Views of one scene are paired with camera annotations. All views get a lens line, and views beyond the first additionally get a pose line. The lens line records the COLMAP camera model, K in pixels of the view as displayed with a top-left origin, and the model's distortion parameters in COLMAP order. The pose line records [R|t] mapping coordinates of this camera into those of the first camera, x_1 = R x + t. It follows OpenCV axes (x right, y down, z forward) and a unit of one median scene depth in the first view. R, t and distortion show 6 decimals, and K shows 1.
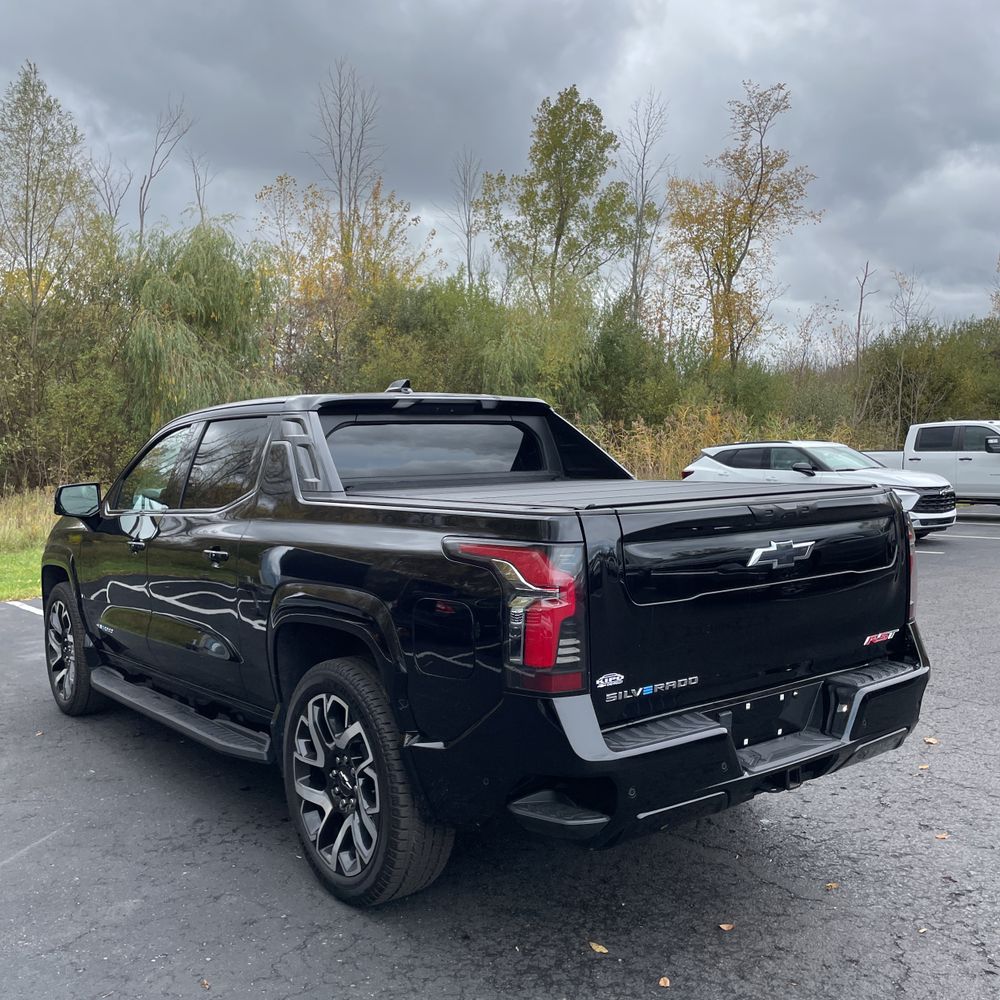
lens RADIAL K [[1013.8, 0, 497.9], [0, 1013.8, 488.2], [0, 0, 1]] dist [0.109522, -0.157956]
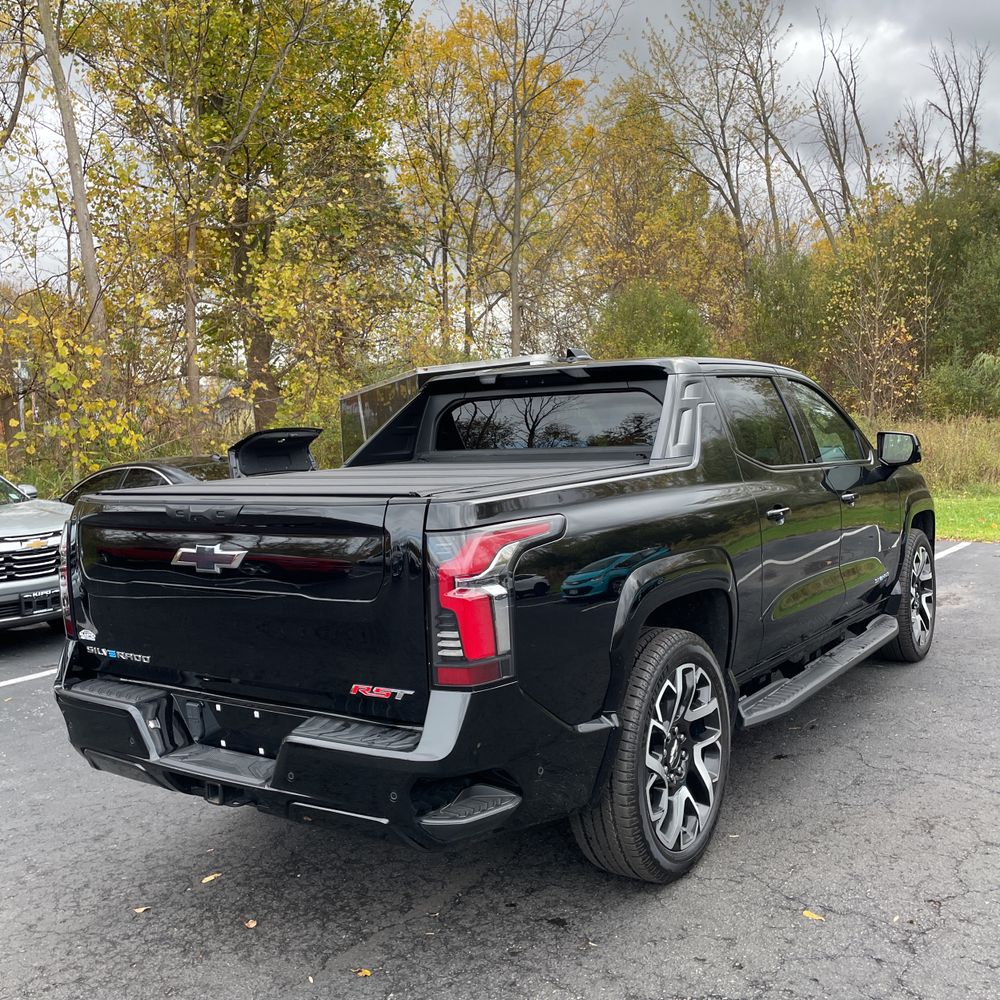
lens RADIAL K [[1013.8, 0, 497.9], [0, 1013.8, 488.2], [0, 0, 1]] dist [0.109522, -0.157956]
pose [[0.303596, 0.071845, -0.950088, 1.114775], [-0.000144, 0.997156, 0.075359, -0.063508], [0.952801, -0.022742, 0.302743, 0.862847]]
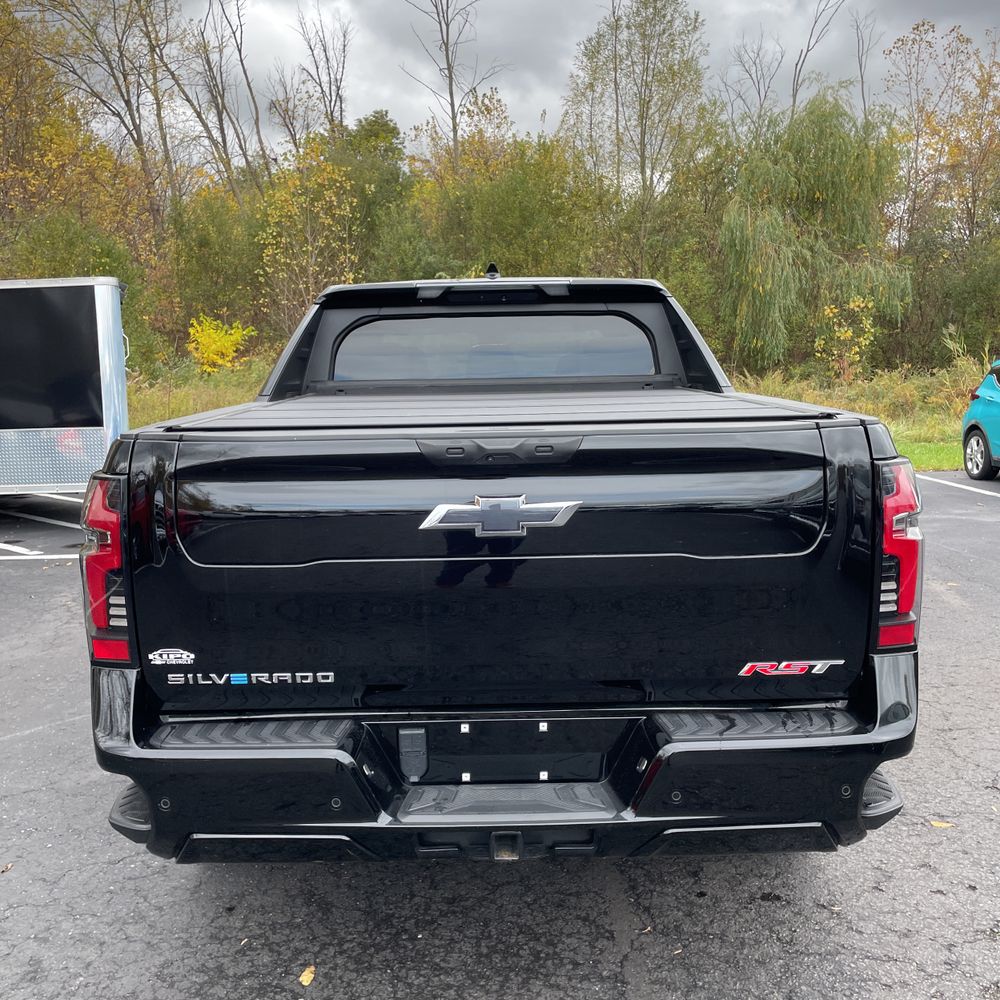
lens RADIAL K [[1016.8, 0, 489.6], [0, 1016.8, 499.6], [0, 0, 1]] dist [0.094984, -0.131428]
pose [[0.791834, 0.093384, -0.603555, 0.590956], [-0.022843, 0.992078, 0.123529, -0.023080], [0.610309, -0.084027, 0.787694, 0.430545]]
